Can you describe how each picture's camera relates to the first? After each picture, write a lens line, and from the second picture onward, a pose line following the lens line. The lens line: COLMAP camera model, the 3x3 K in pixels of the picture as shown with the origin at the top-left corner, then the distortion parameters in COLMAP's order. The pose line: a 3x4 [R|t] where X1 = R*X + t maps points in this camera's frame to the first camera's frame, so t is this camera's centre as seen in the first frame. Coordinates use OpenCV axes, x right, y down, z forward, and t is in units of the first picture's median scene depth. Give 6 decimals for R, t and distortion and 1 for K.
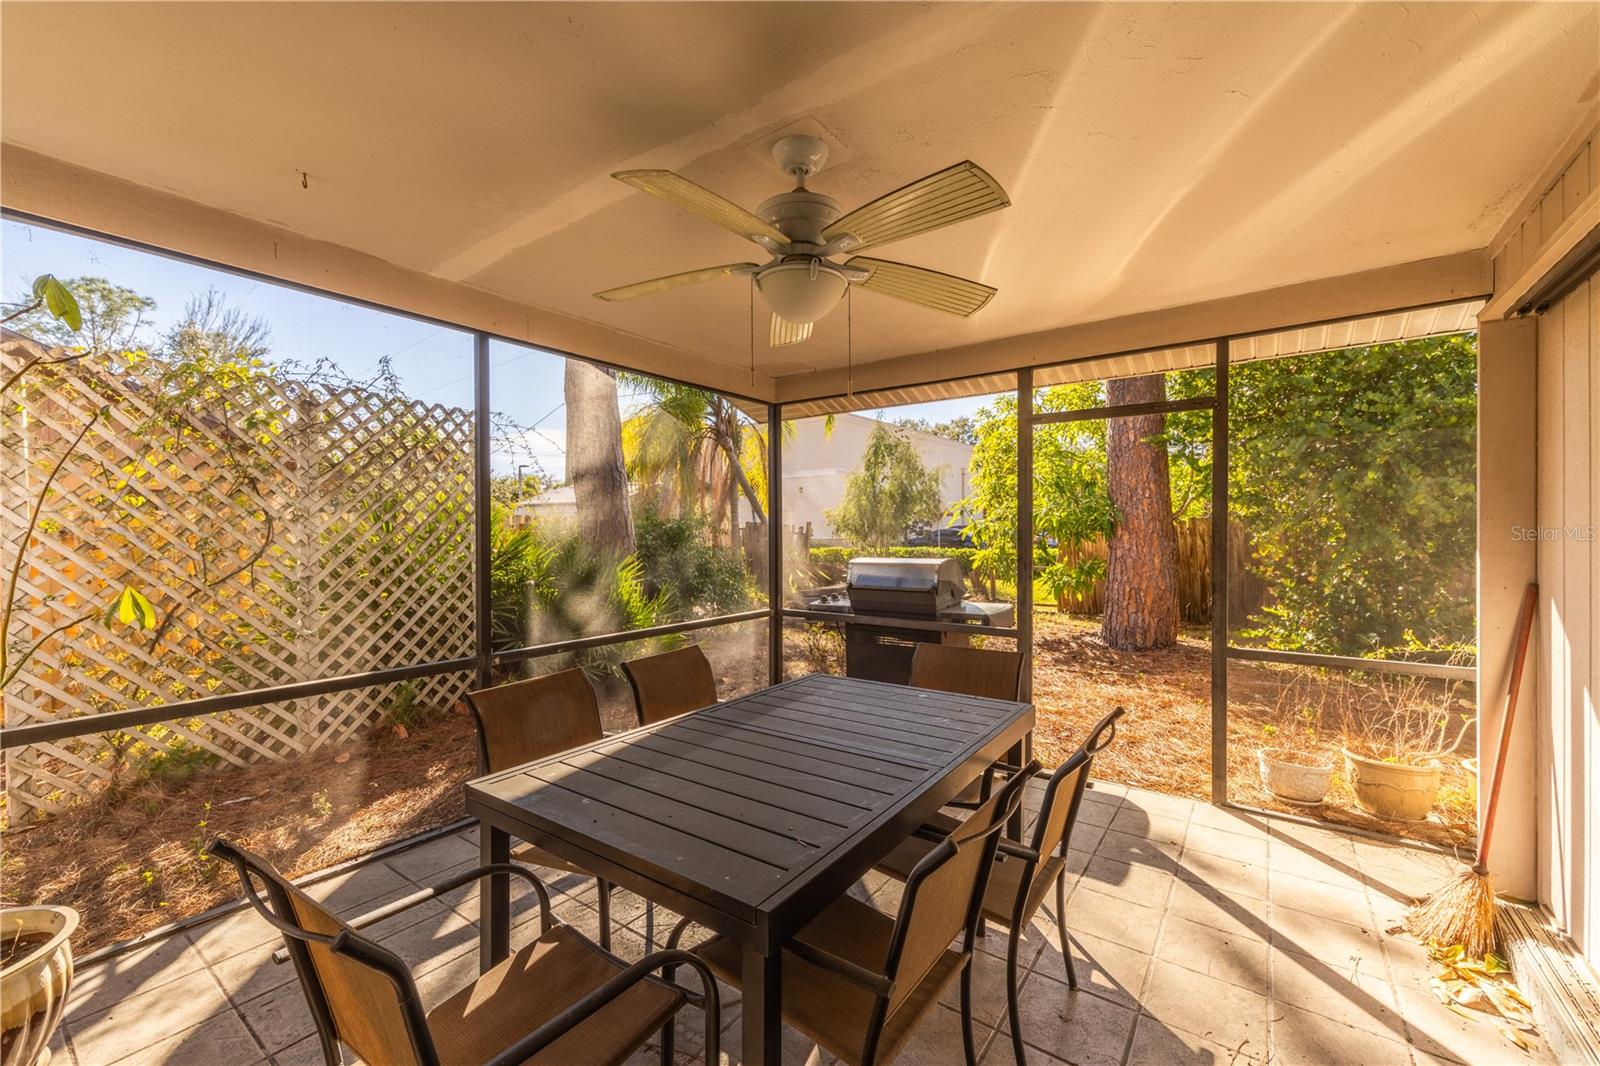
lens RADIAL K [[646.8, 0, 794.6], [0, 646.8, 532.4], [0, 0, 1]] dist [0.003257, 0.000409]
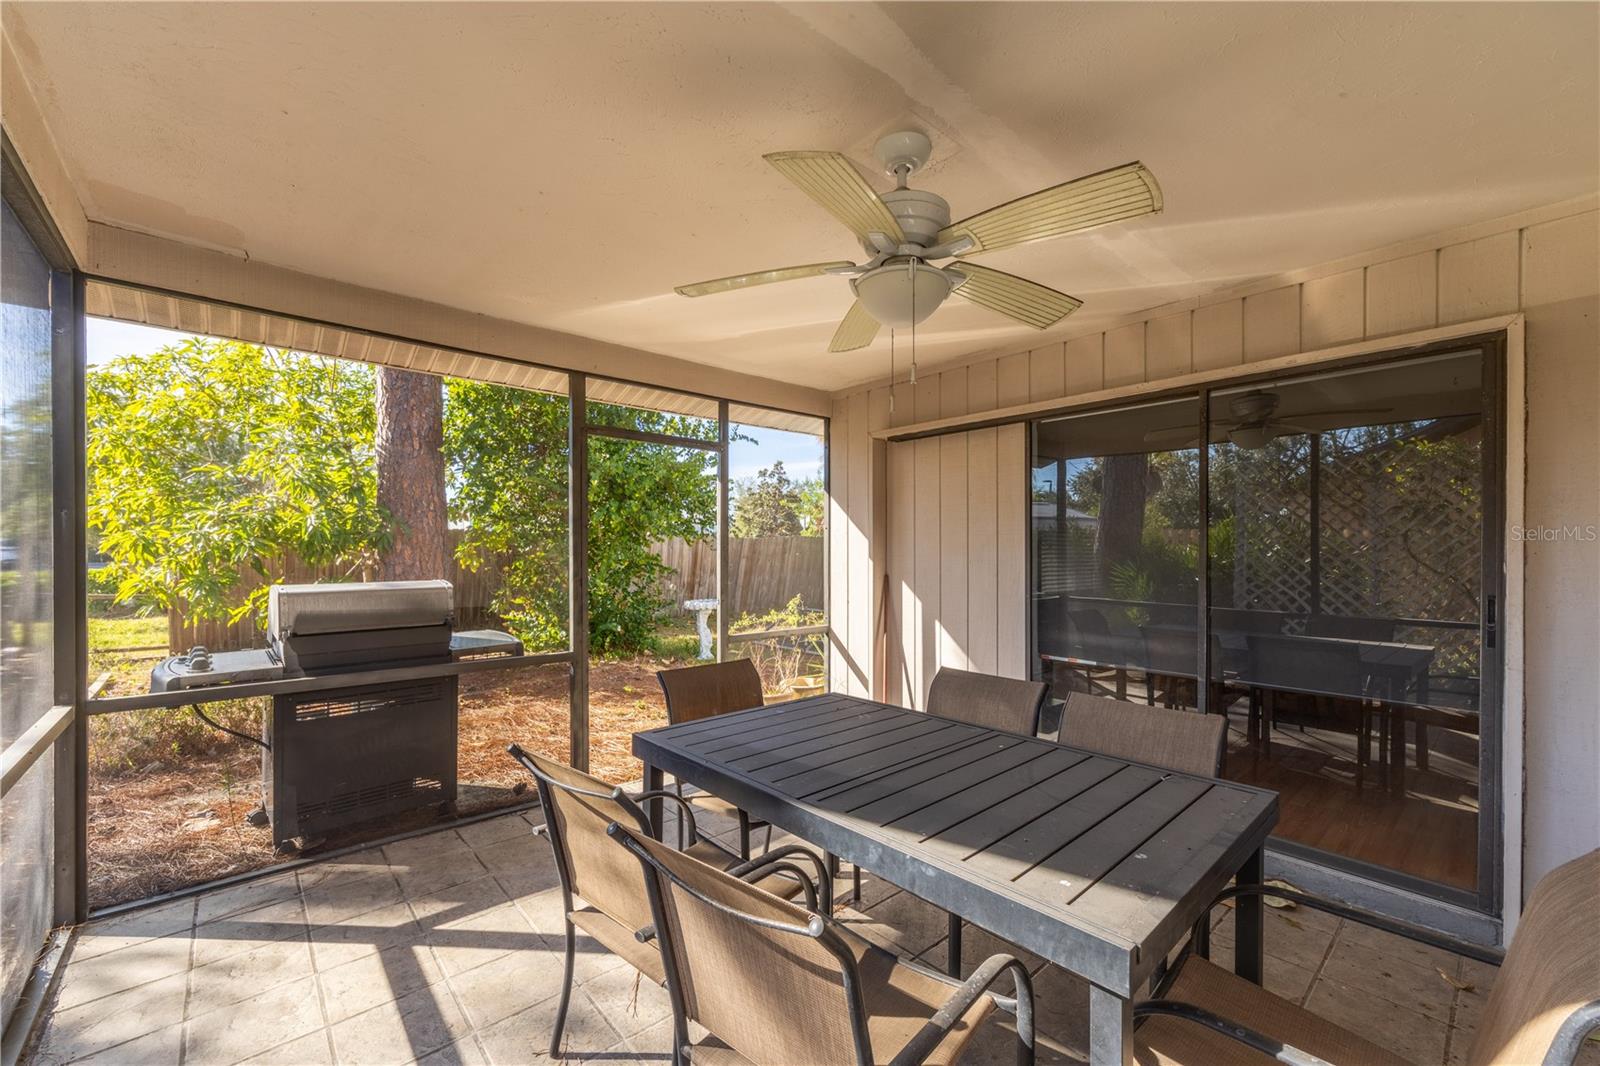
lens RADIAL K [[646.8, 0, 799.0], [0, 646.8, 539.9], [0, 0, 1]] dist [0.003257, 0.000409]
pose [[0.204336, 0.017689, 0.978741, -0.543066], [-0.006138, 0.999840, -0.016789, 0.004072], [-0.978882, -0.002577, 0.204412, 0.543229]]
